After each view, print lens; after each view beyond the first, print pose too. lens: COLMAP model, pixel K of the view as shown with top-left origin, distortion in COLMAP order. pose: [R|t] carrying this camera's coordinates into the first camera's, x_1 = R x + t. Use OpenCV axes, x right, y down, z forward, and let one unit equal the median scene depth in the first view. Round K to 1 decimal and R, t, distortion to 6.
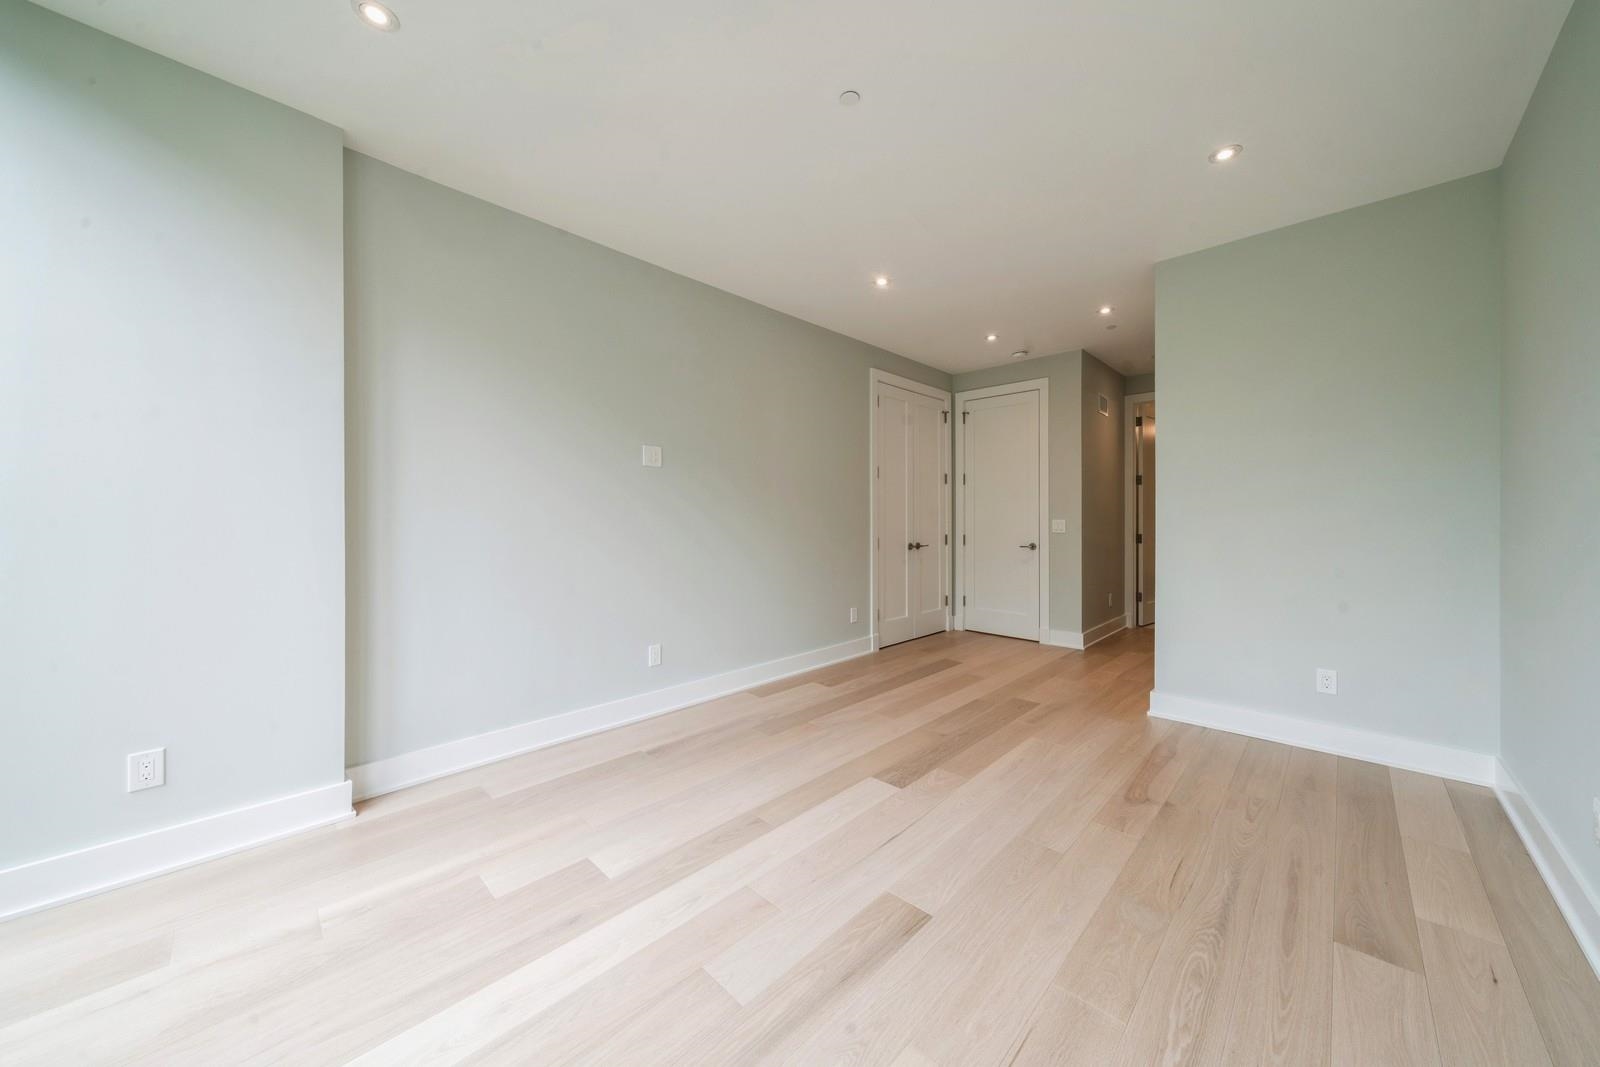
lens RADIAL K [[552.1, 0, 815.1], [0, 552.1, 541.1], [0, 0, 1]] dist [-0.006134, 0.000293]
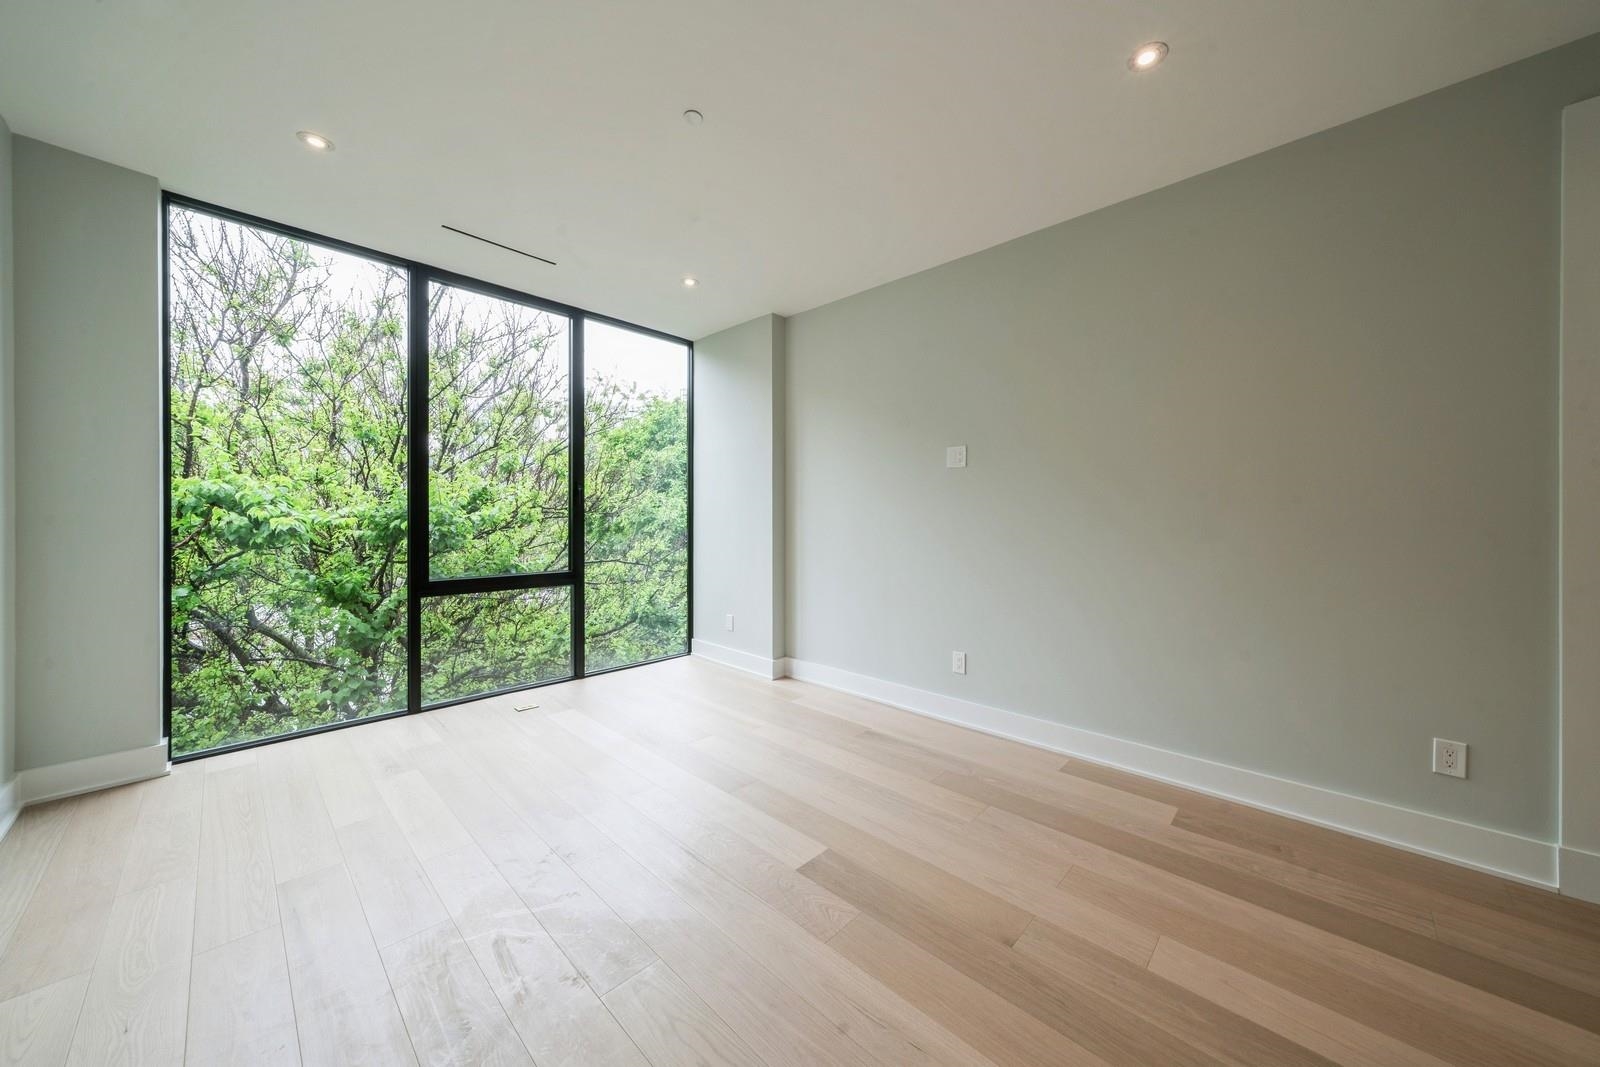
lens RADIAL K [[552.1, 0, 794.7], [0, 552.1, 522.8], [0, 0, 1]] dist [-0.006134, 0.000293]
pose [[-0.006754, 0.015222, -0.999861, 0.644512], [-0.036767, 0.999204, 0.015460, -0.038535], [0.999301, 0.036866, -0.006188, 0.679700]]
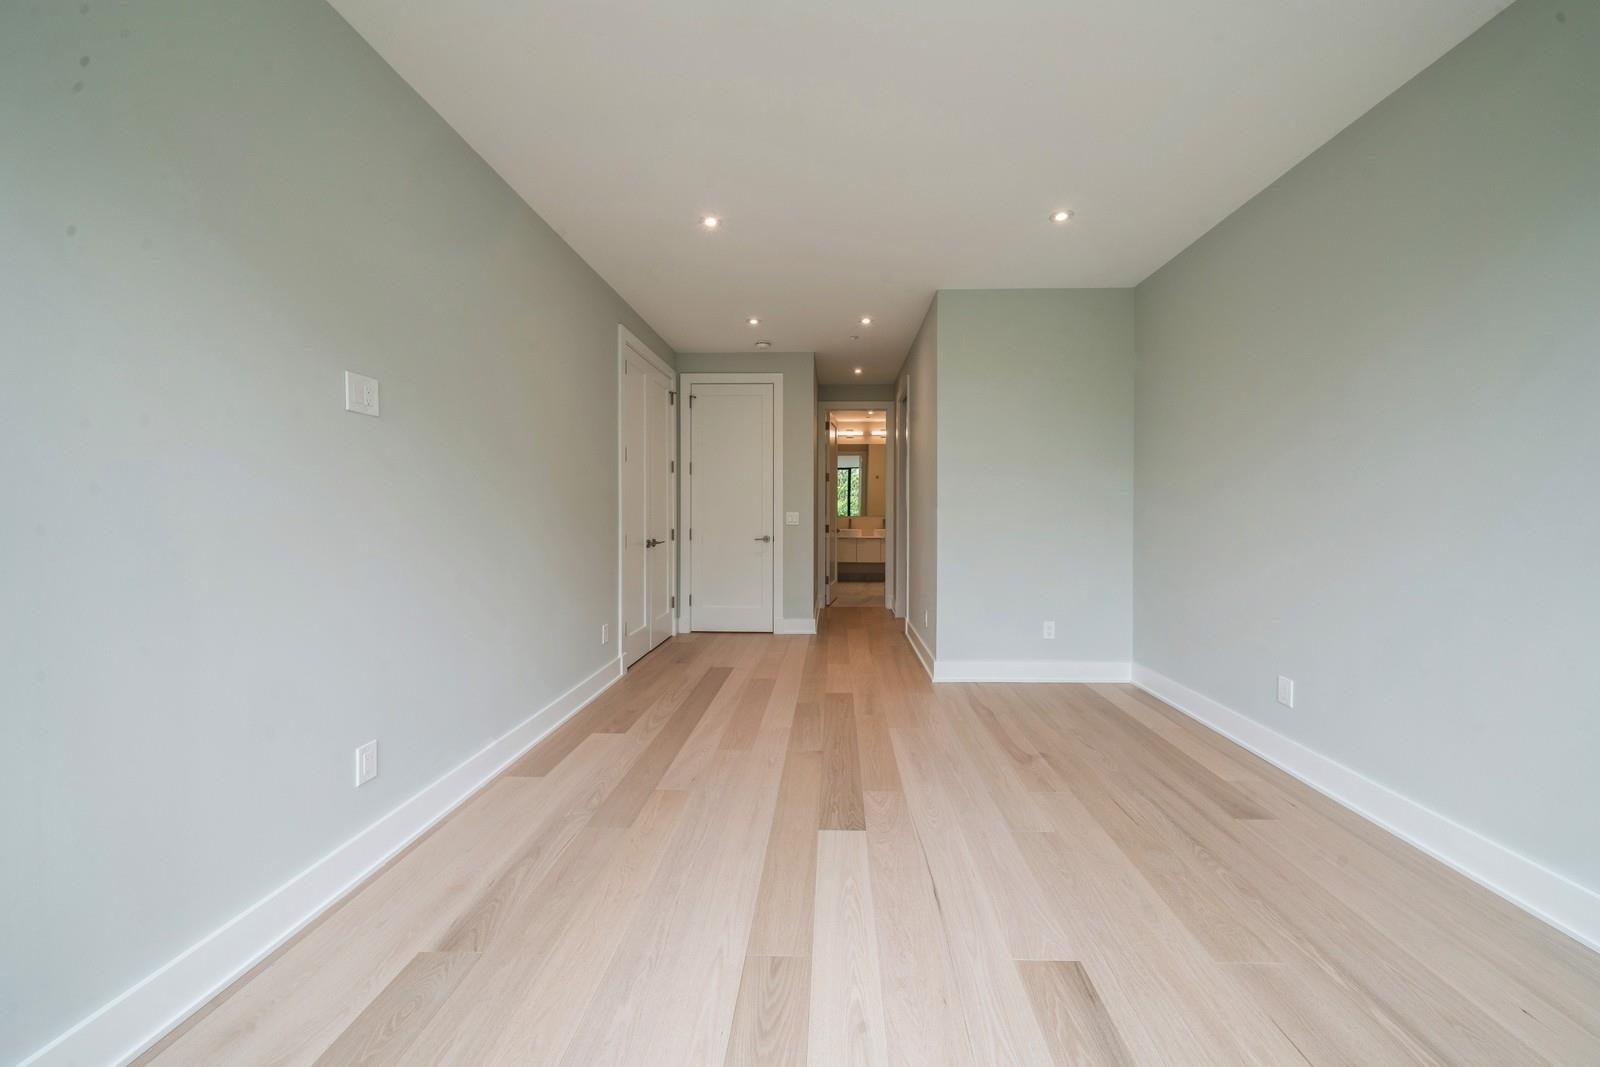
lens RADIAL K [[552.1, 0, 816.4], [0, 552.1, 525.1], [0, 0, 1]] dist [-0.006134, 0.000293]
pose [[0.741246, -0.016692, 0.671026, -0.312661], [0.028778, 0.999562, -0.006926, -0.008156], [-0.670616, 0.024445, 0.741402, 0.287605]]
